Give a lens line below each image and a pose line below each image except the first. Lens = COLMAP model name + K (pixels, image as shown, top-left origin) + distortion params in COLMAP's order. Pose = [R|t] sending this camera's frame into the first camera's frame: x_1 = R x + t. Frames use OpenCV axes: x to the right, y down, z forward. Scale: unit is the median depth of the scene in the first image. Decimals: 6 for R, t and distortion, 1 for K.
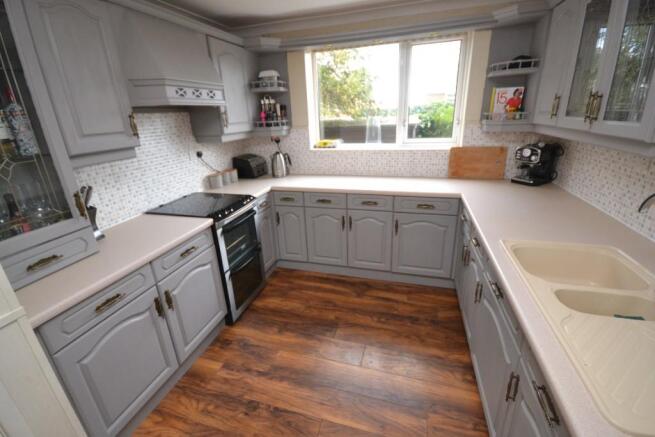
lens RADIAL K [[293.9, 0, 322.8], [0, 293.9, 218.5], [0, 0, 1]] dist [0.000545, -0.003670]
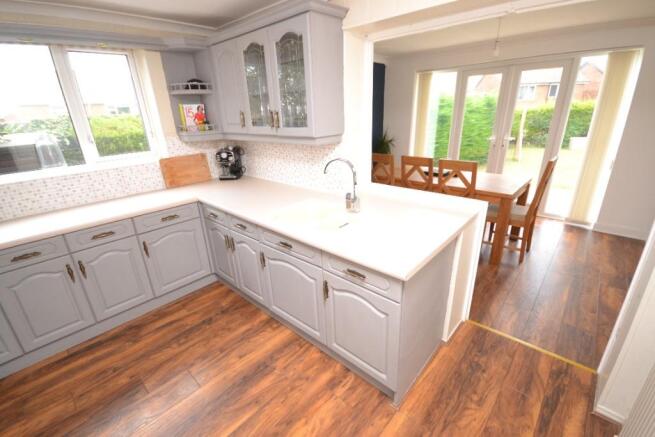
lens RADIAL K [[293.9, 0, 326.7], [0, 293.9, 218.0], [0, 0, 1]] dist [0.000545, -0.003670]
pose [[0.430622, -0.291952, 0.854007, -0.277914], [0.326603, 0.932514, 0.154105, -0.020232], [-0.841365, 0.212561, 0.496914, 0.045063]]
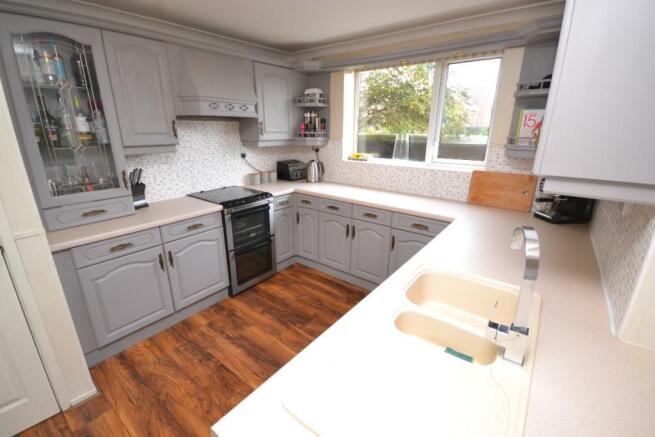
lens RADIAL K [[293.9, 0, 321.2], [0, 293.9, 218.7], [0, 0, 1]] dist [0.000545, -0.003670]
pose [[0.927670, 0.154998, -0.339712, 0.367705], [-0.167890, 0.985767, -0.008698, -0.003525], [0.333529, 0.065103, 0.940489, -0.027884]]
